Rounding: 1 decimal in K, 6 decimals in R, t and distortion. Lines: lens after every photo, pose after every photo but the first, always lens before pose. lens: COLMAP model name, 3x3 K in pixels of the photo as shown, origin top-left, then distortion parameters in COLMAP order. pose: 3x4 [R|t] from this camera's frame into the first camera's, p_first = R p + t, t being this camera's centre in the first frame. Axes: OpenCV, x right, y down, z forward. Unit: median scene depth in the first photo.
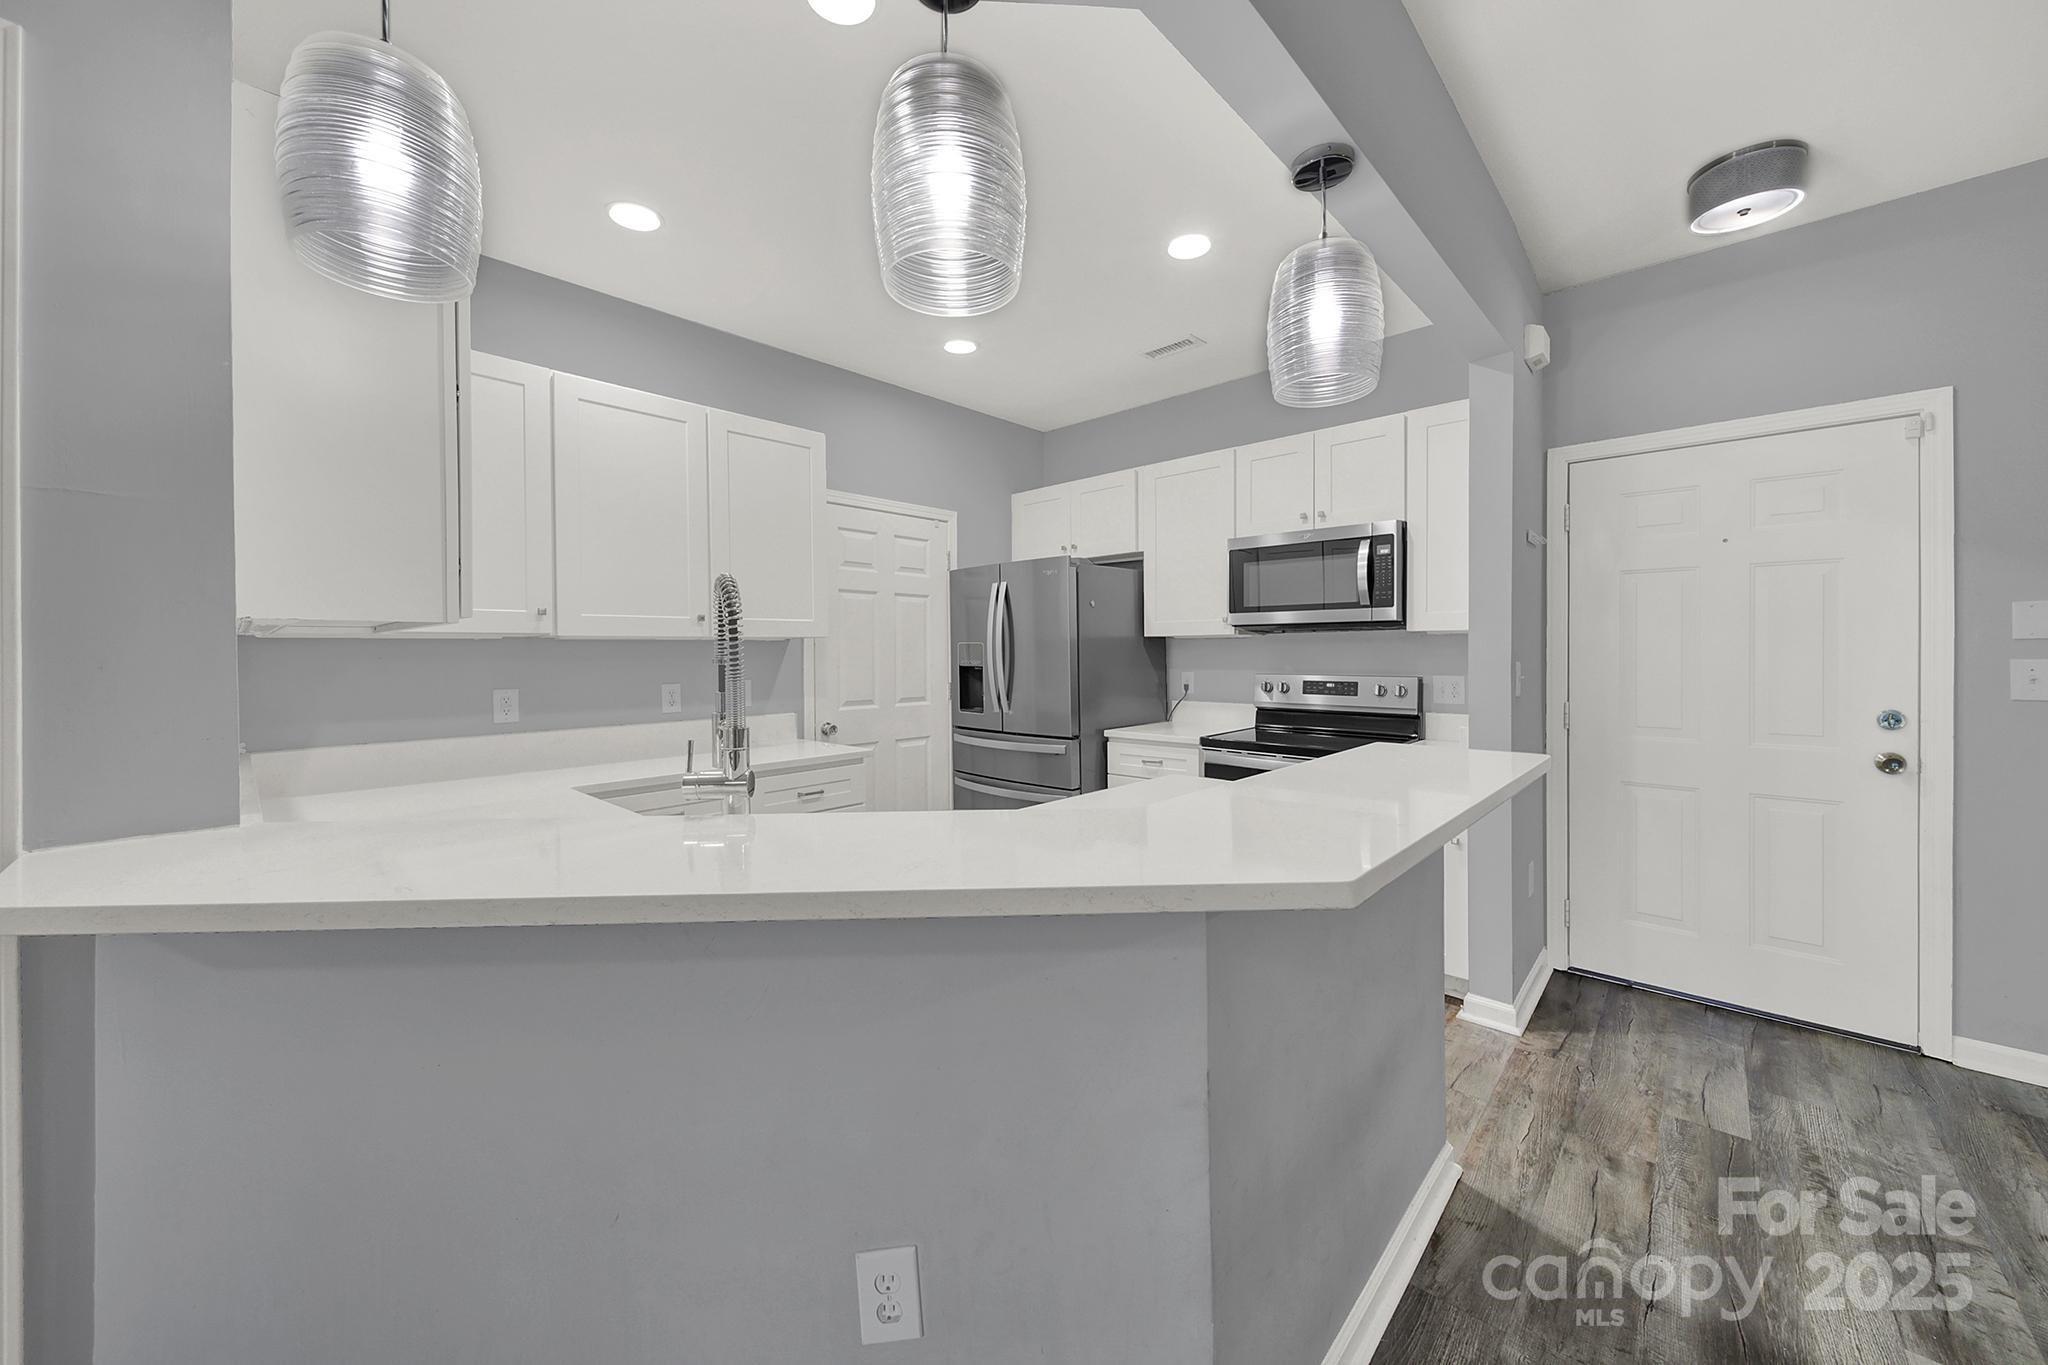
lens RADIAL K [[746.2, 0, 1031.5], [0, 746.2, 654.2], [0, 0, 1]] dist [0.003881, -0.000832]
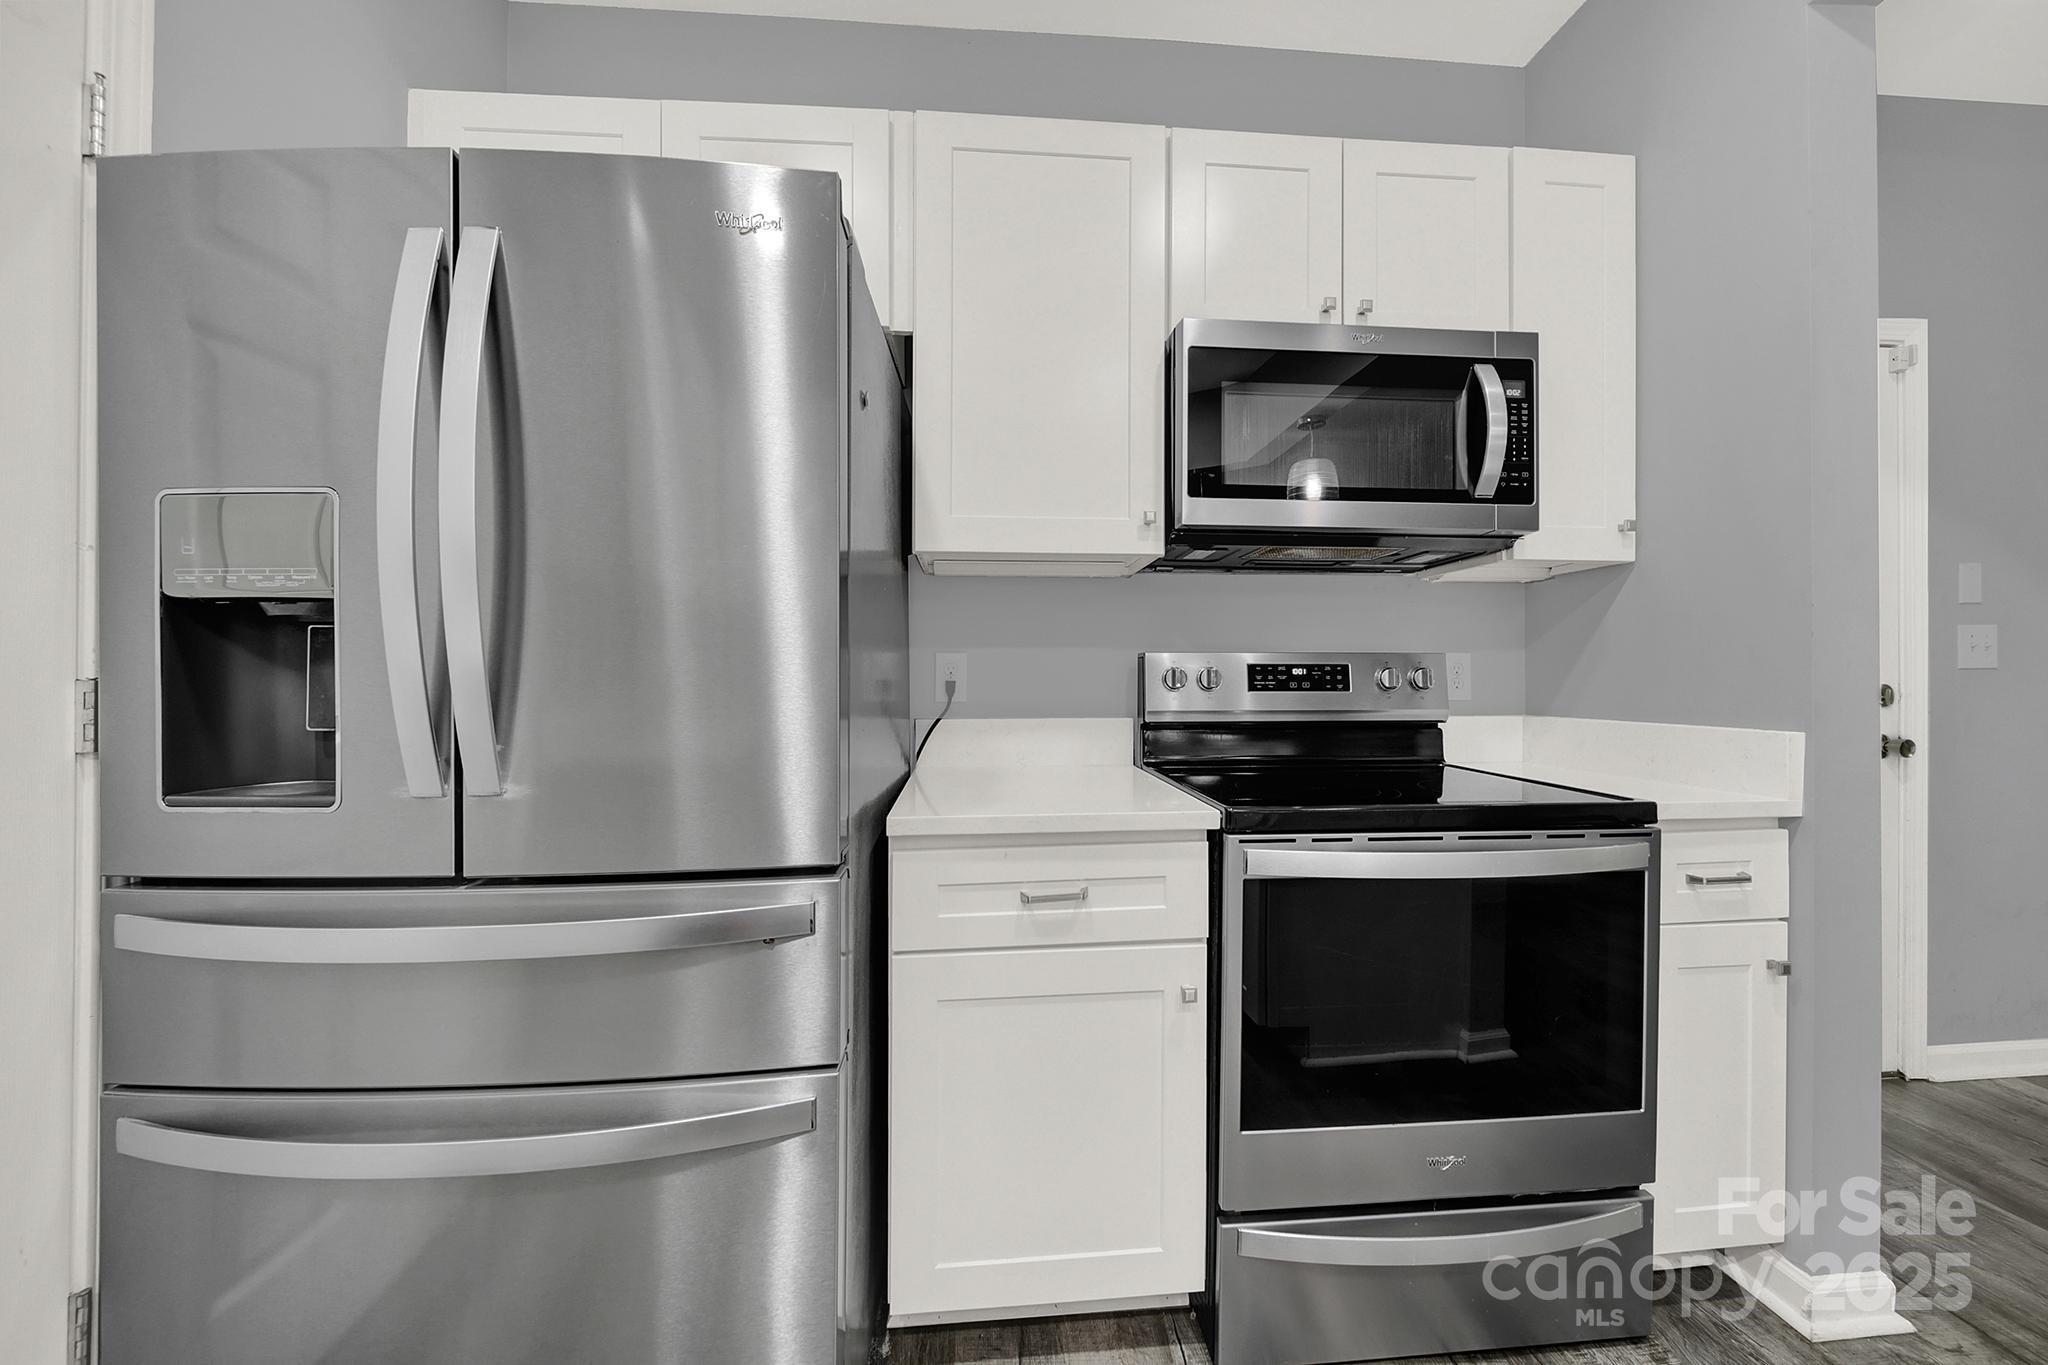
lens RADIAL K [[746.2, 0, 1018.3], [0, 746.2, 669.5], [0, 0, 1]] dist [0.003881, -0.000832]
pose [[0.674131, 0.006918, 0.738580, -0.105709], [0.000939, 0.999947, -0.010222, 0.045081], [-0.738611, 0.007584, 0.674089, 0.798078]]
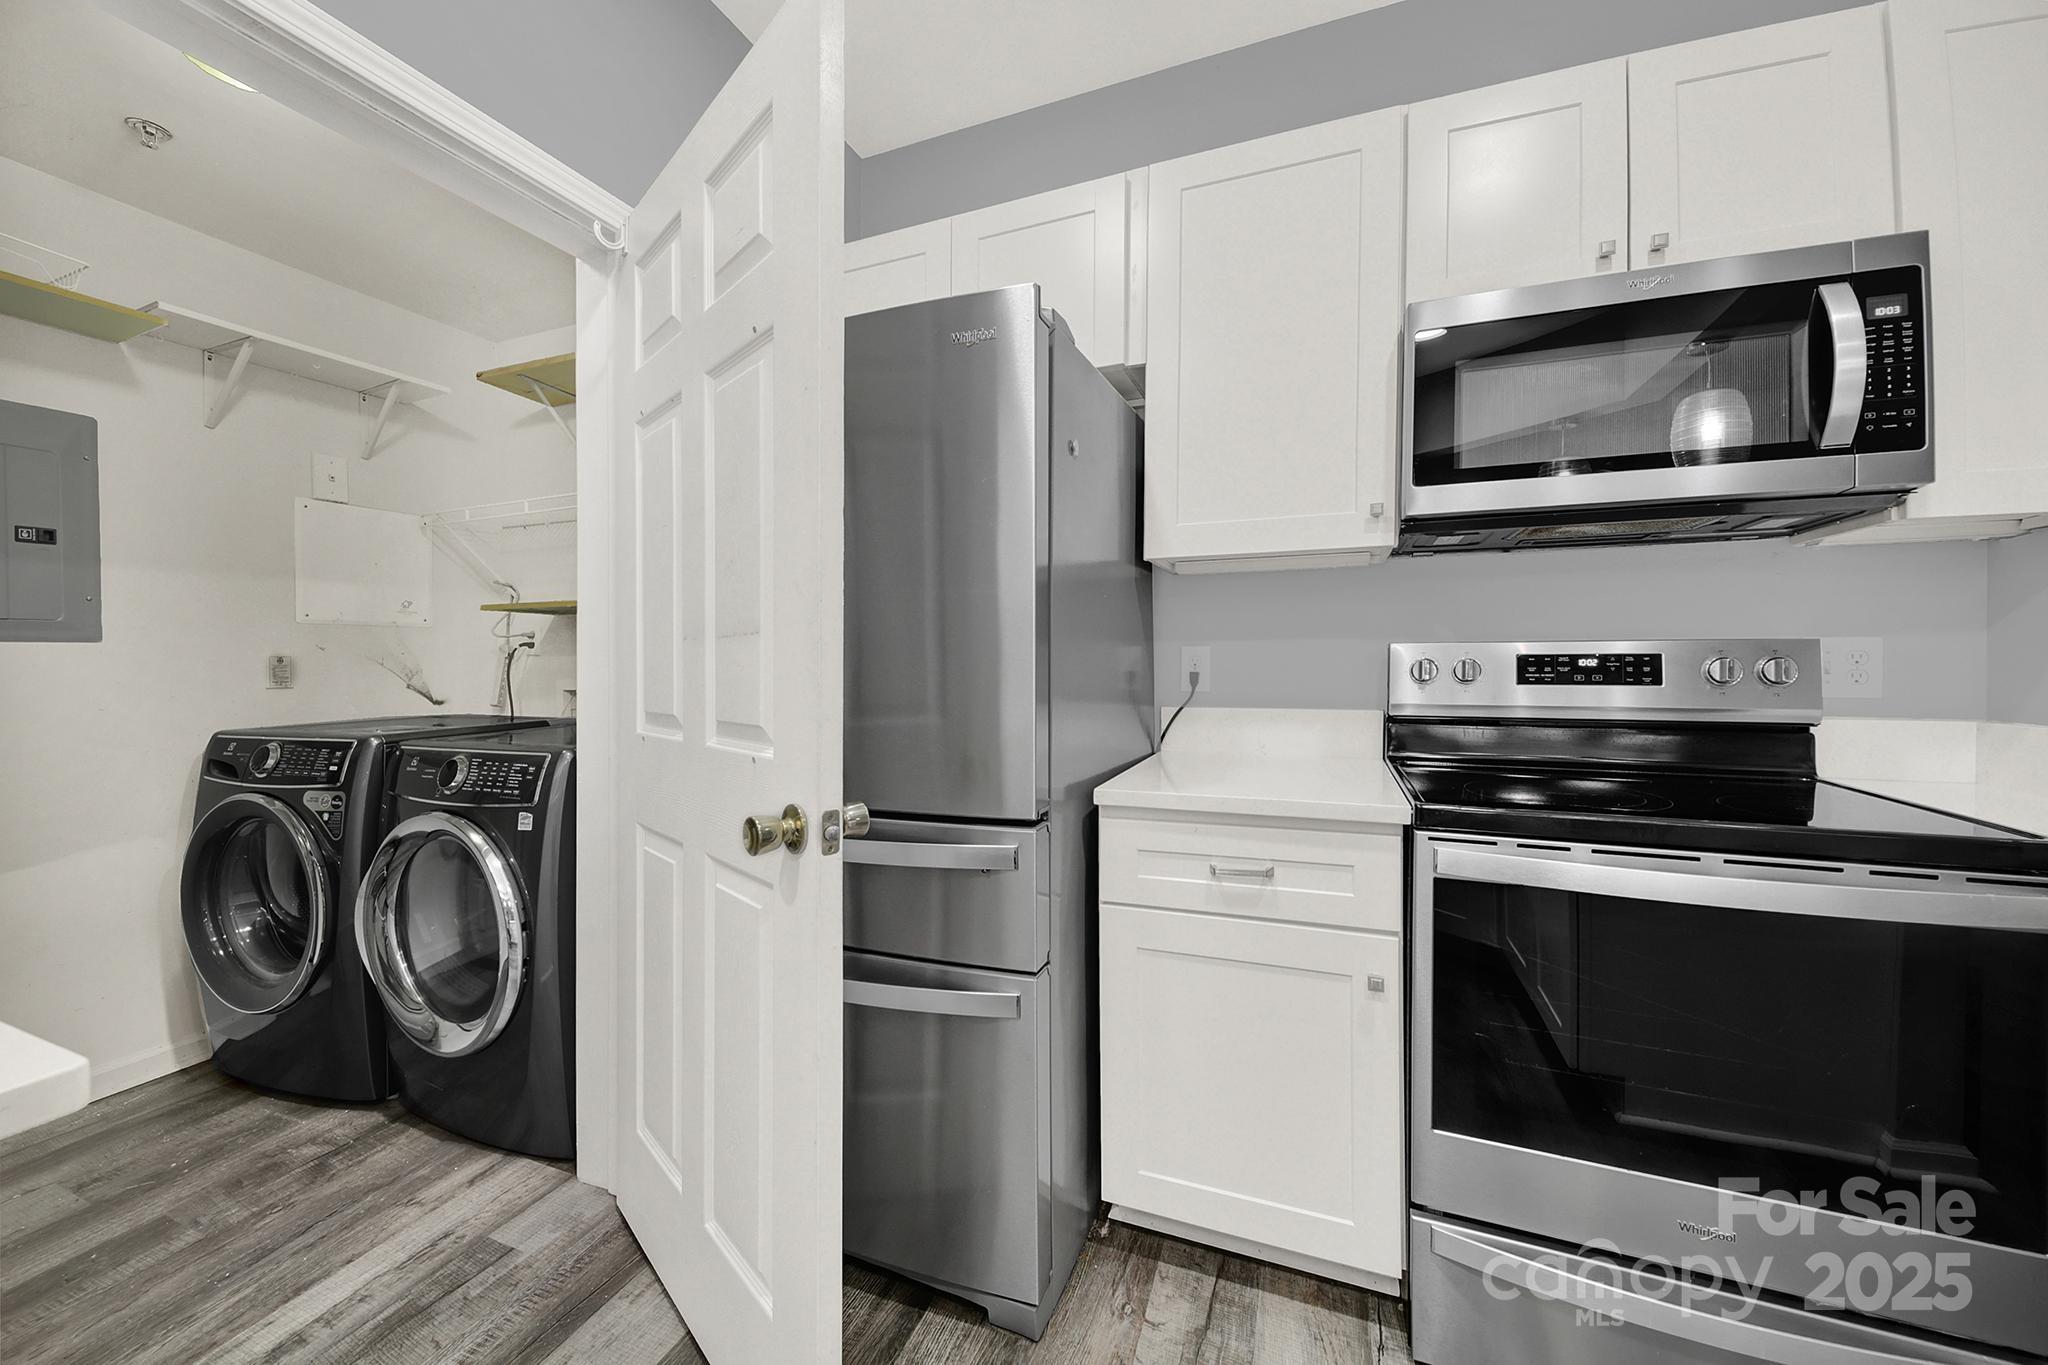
lens RADIAL K [[746.2, 0, 1018.9], [0, 746.2, 656.1], [0, 0, 1]] dist [0.003881, -0.000832]
pose [[0.927663, -0.003181, 0.373405, -0.087216], [0.004958, 0.999980, -0.003798, 0.037304], [-0.373386, 0.005374, 0.927661, 0.709557]]
